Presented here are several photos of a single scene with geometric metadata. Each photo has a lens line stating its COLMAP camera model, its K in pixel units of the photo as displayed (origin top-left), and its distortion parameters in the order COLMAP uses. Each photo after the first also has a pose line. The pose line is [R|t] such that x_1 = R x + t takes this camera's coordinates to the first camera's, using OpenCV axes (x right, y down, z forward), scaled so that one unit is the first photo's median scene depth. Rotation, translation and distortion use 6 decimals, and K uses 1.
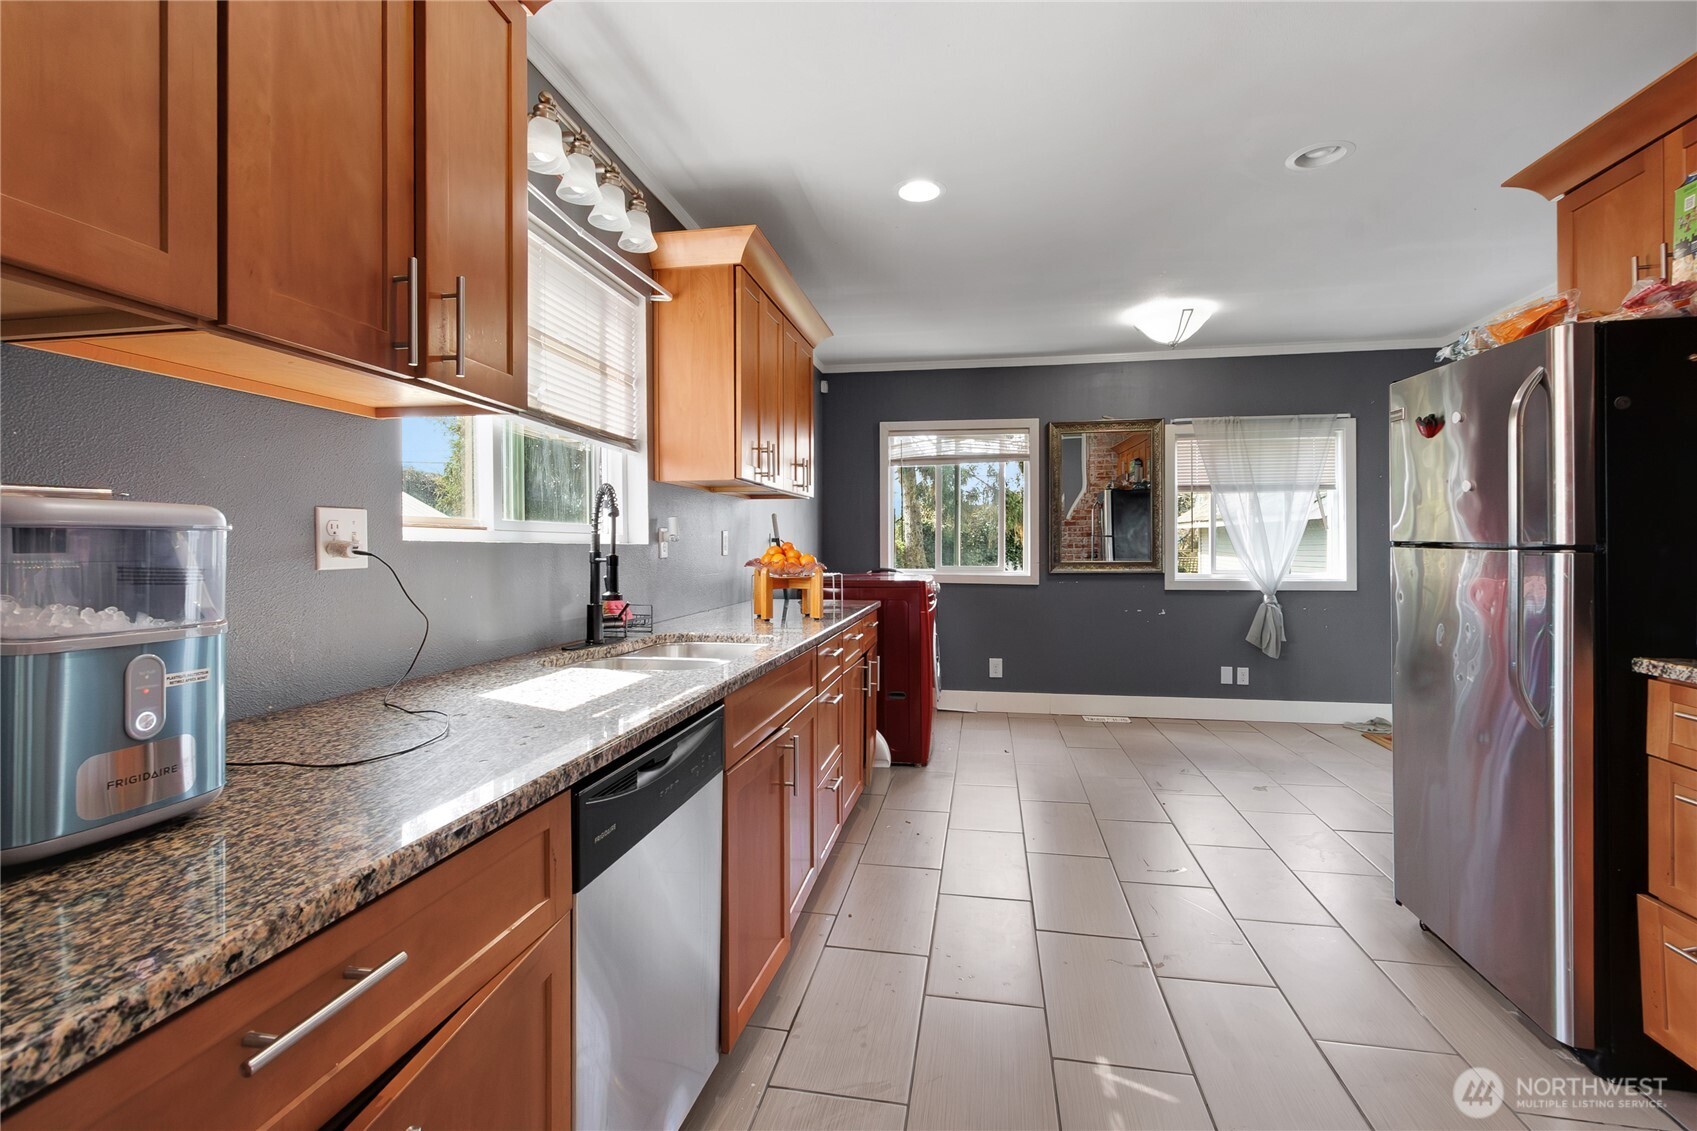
lens RADIAL K [[826.2, 0, 837.8], [0, 826.2, 545.3], [0, 0, 1]] dist [0.003806, -0.000372]
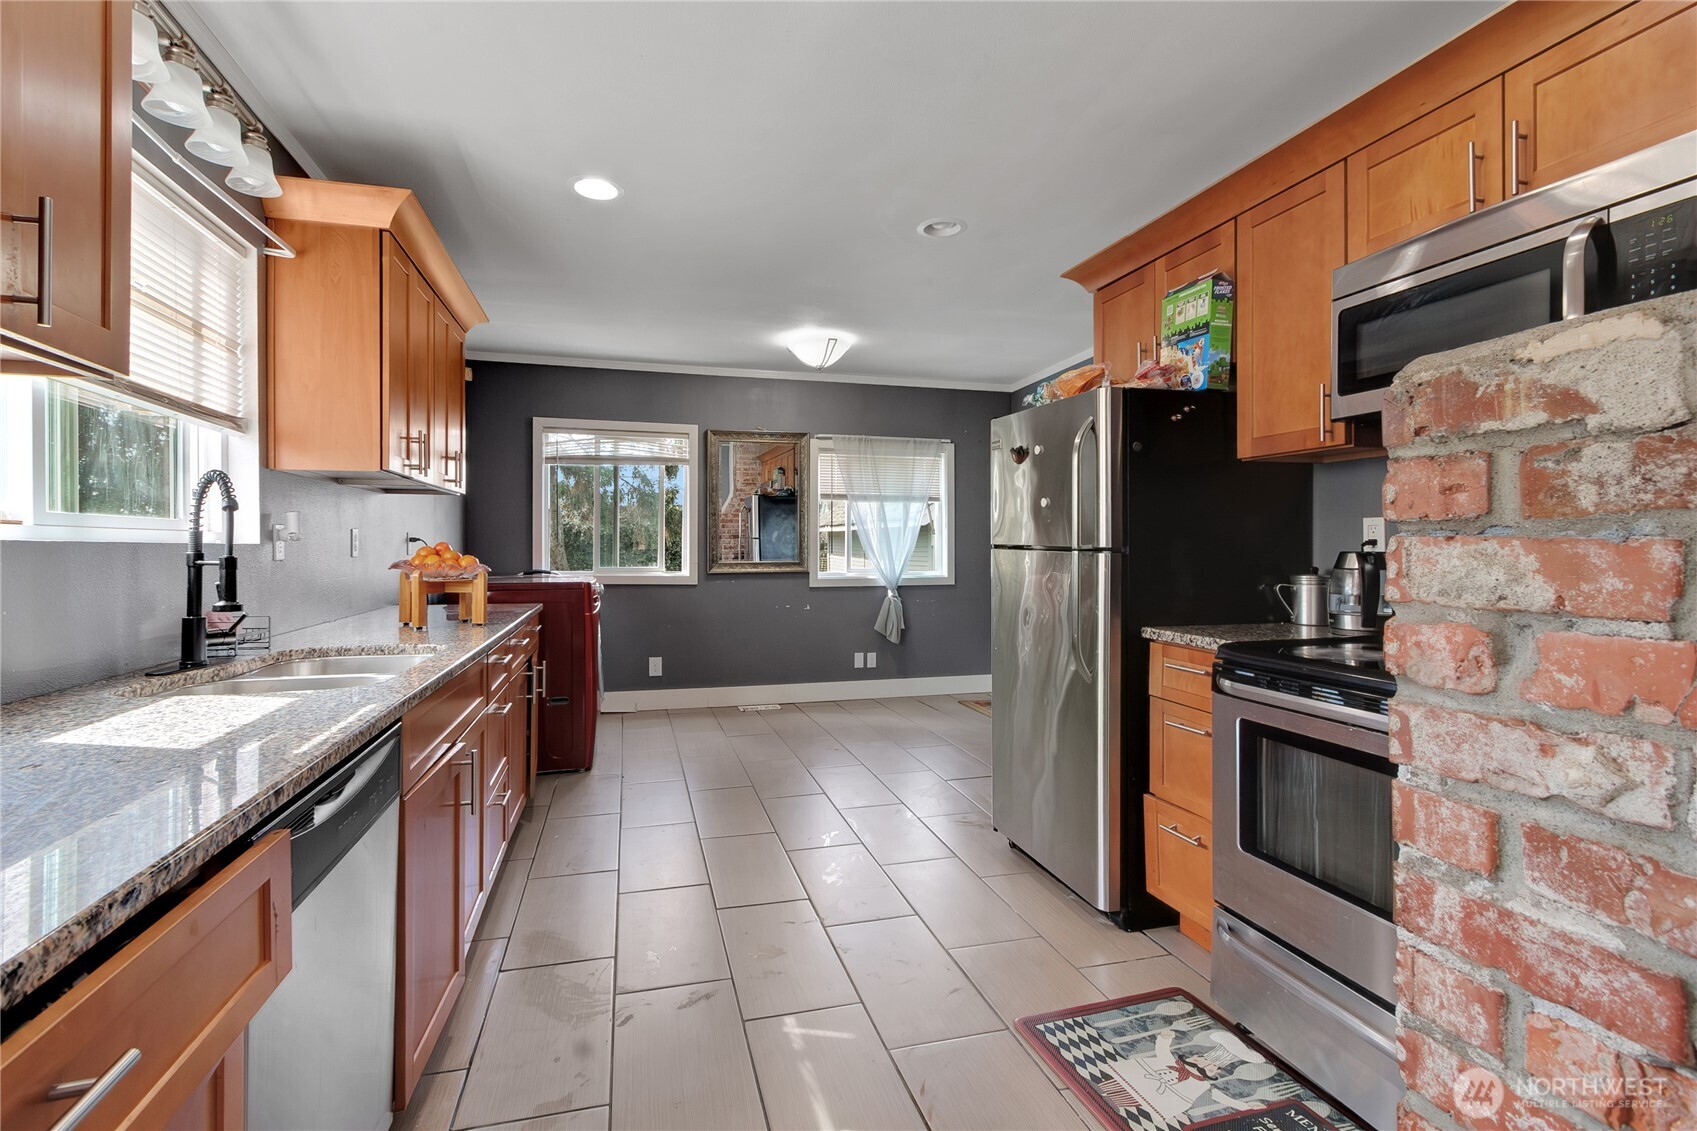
lens RADIAL K [[809.9, 0, 860.1], [0, 809.9, 544.7], [0, 0, 1]] dist [0.003877, 0.000013]
pose [[0.892263, 0.003932, 0.451500, -0.043961], [-0.002979, 0.999992, -0.002821, 0.000034], [-0.451507, 0.001172, 0.892267, -0.007384]]
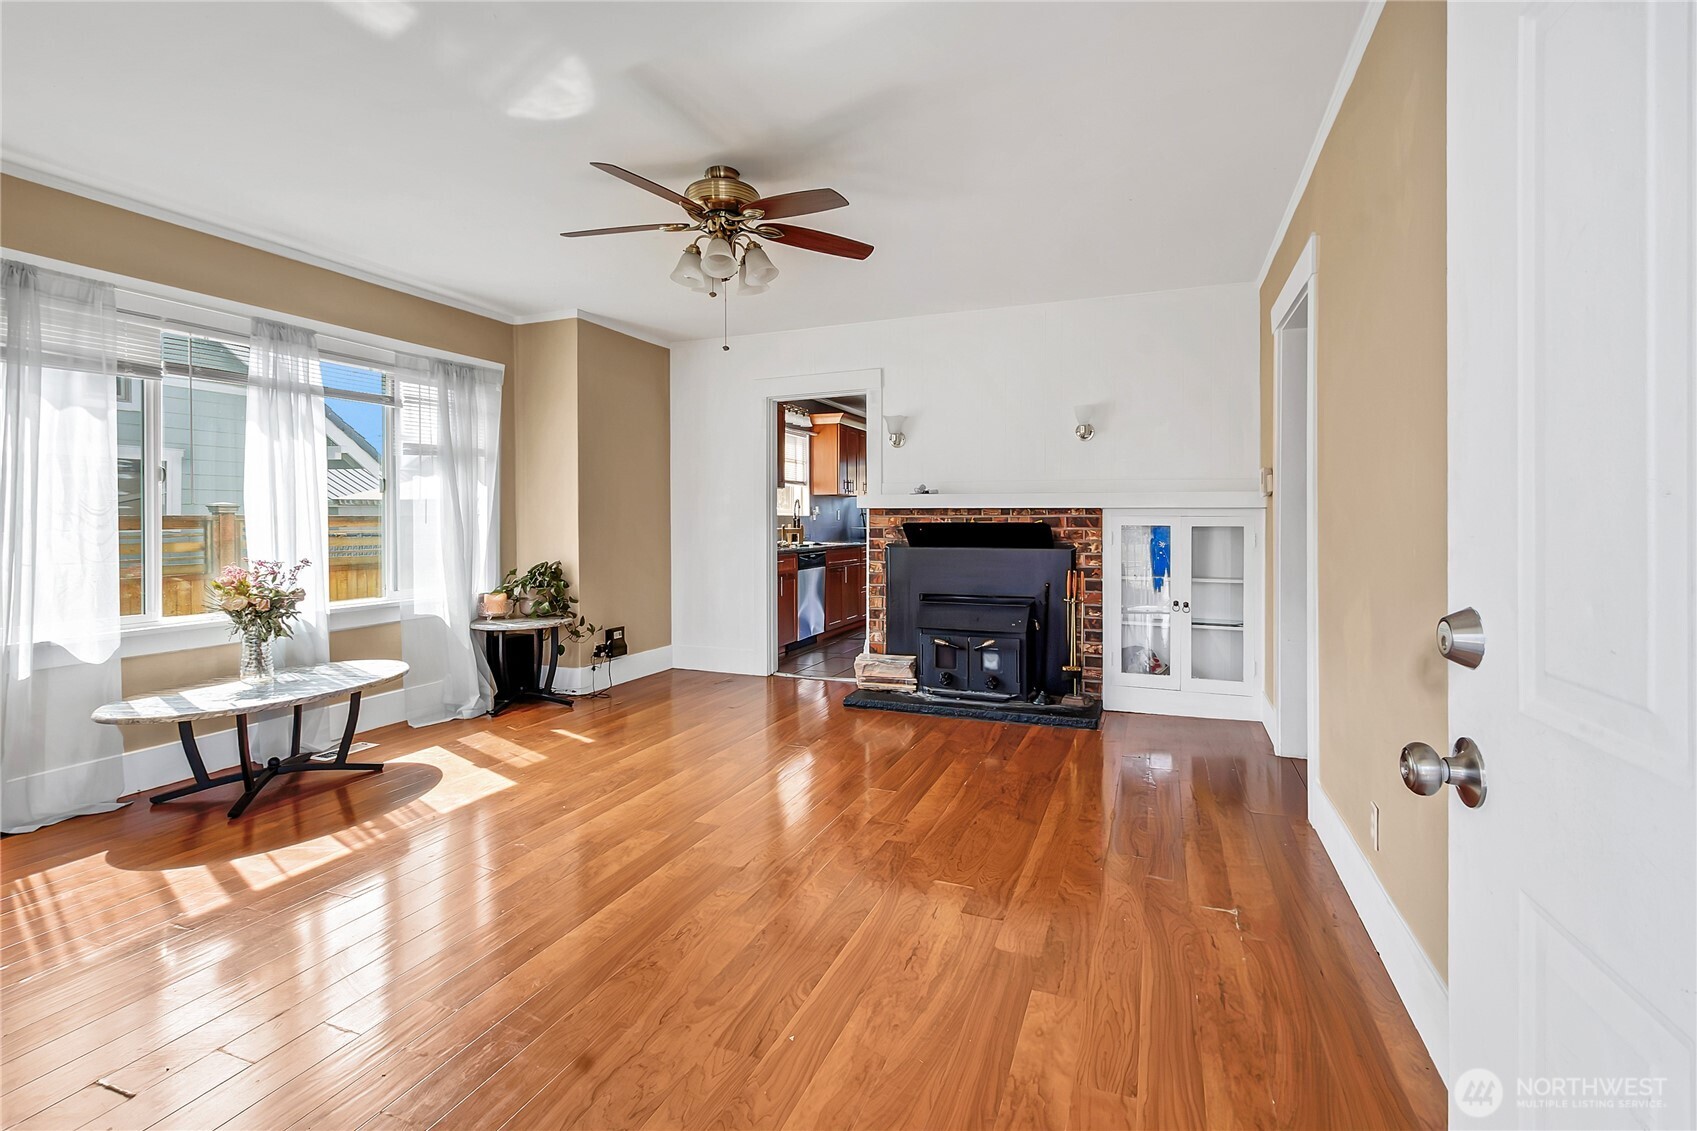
lens RADIAL K [[826.2, 0, 837.8], [0, 826.2, 545.3], [0, 0, 1]] dist [0.003806, -0.000372]
pose [[0.984829, 0.007193, -0.173381, 0.312738], [-0.000915, 0.999342, 0.036259, -0.002922], [0.173528, -0.035550, 0.984187, -1.537561]]
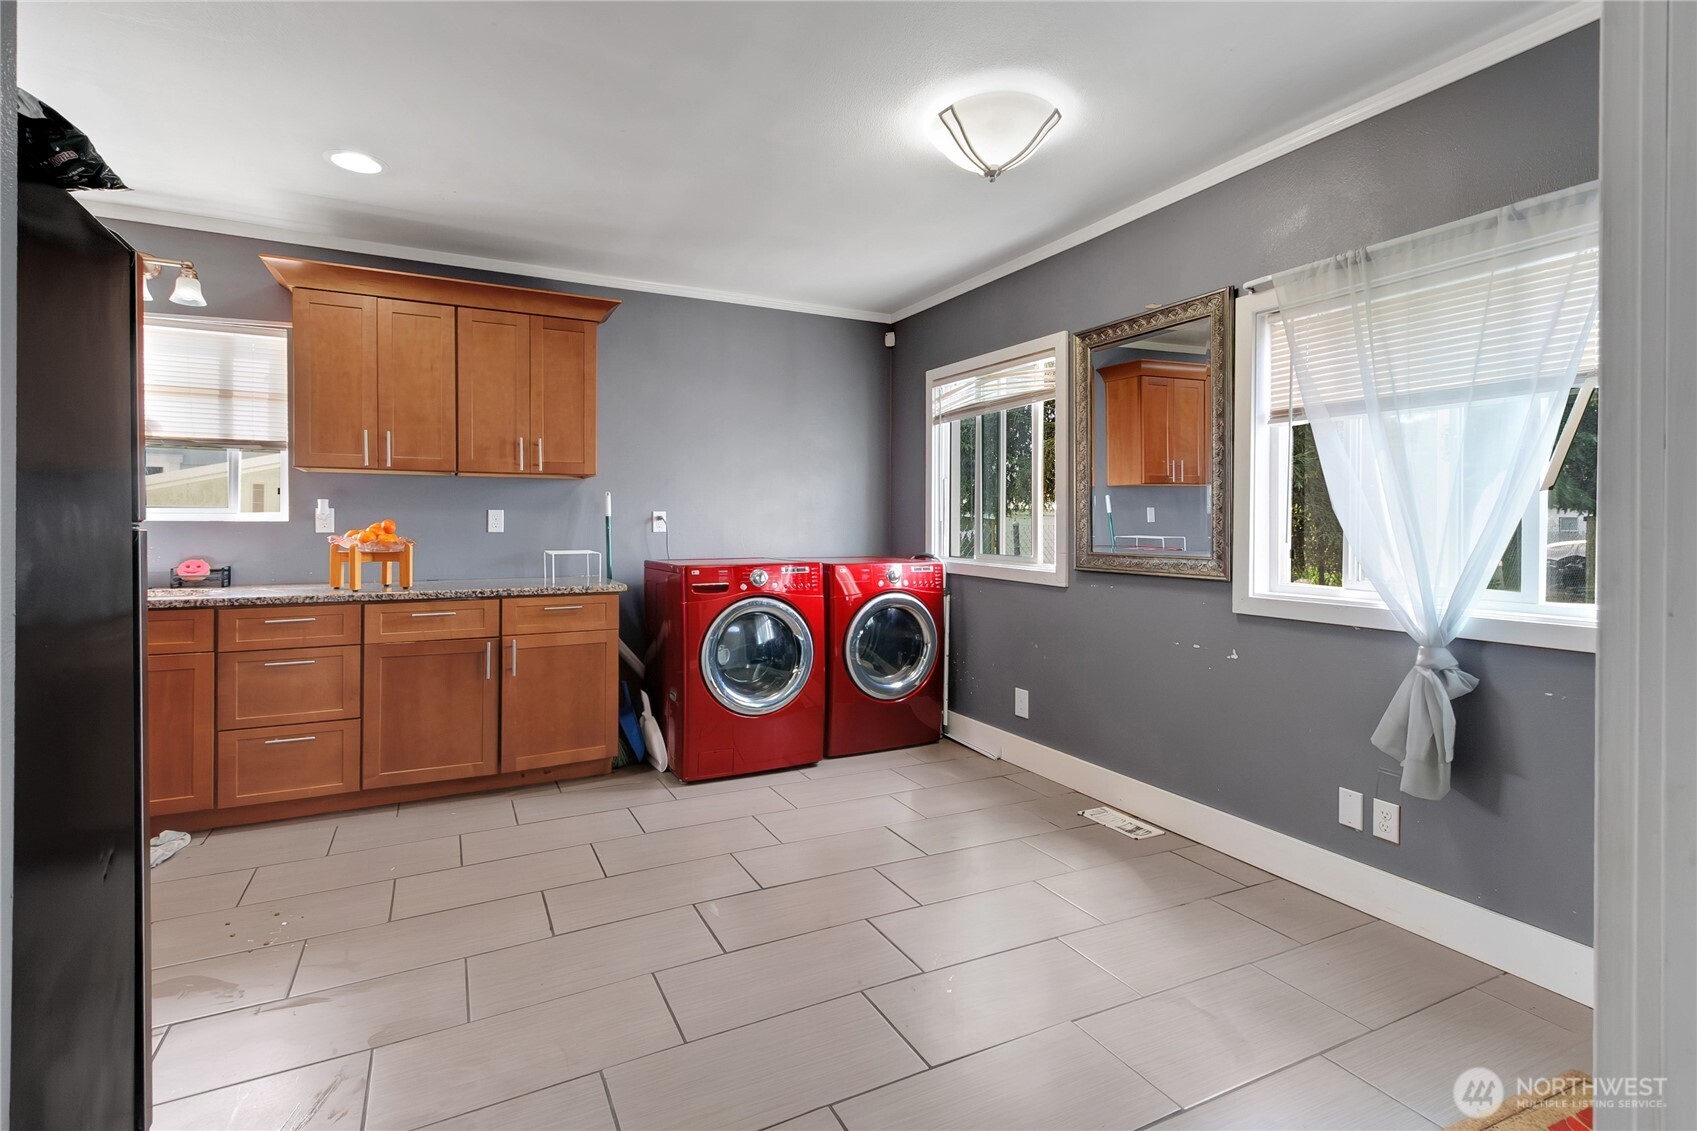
lens RADIAL K [[780.3, 0, 787.8], [0, 780.3, 528.1], [0, 0, 1]] dist [0.002075, 0.000471]
pose [[0.594499, 0.010122, -0.804032, 0.742297], [-0.003342, 0.999943, 0.010116, -0.005294], [0.804089, -0.003327, 0.594499, 0.563237]]
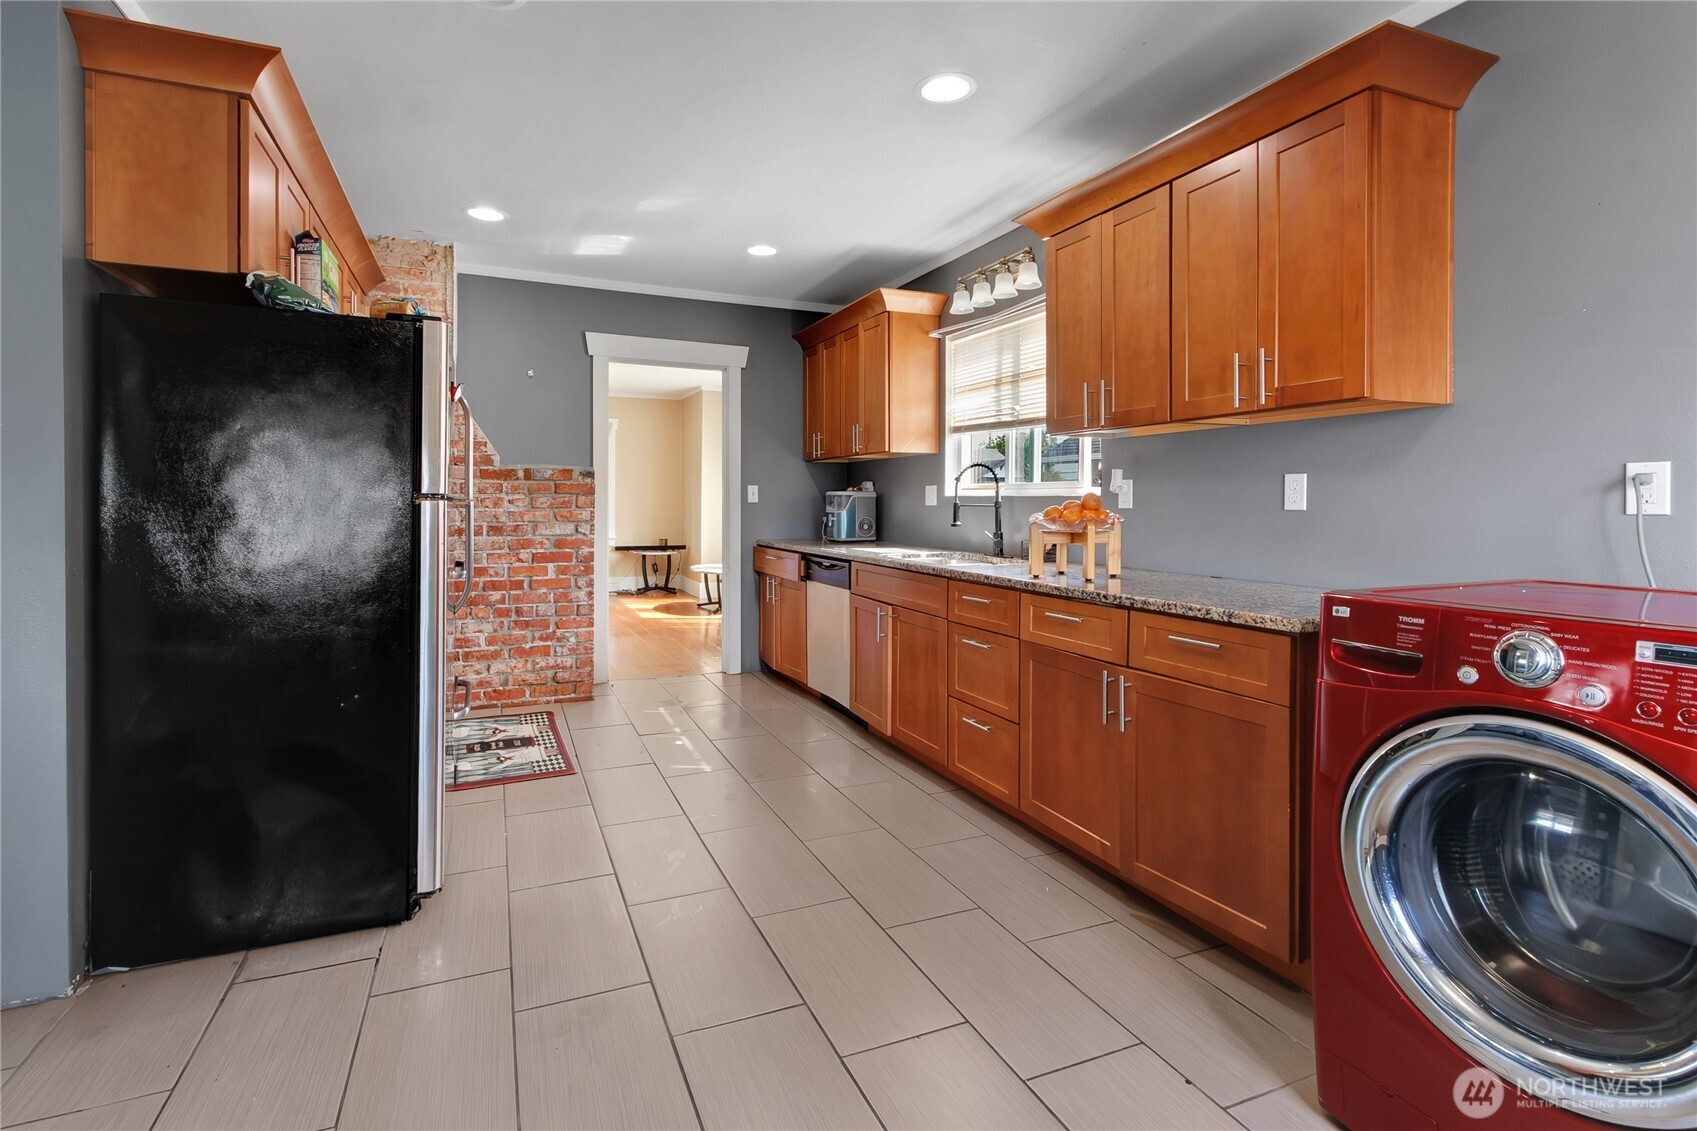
lens RADIAL K [[823.7, 0, 827.6], [0, 823.7, 516.3], [0, 0, 1]] dist [0.005492, 0.000564]
pose [[-0.835240, 0.012985, -0.549733, 0.431608], [0.003456, 0.999825, 0.018367, 0.001346], [0.549875, 0.013441, -0.835139, 1.100226]]
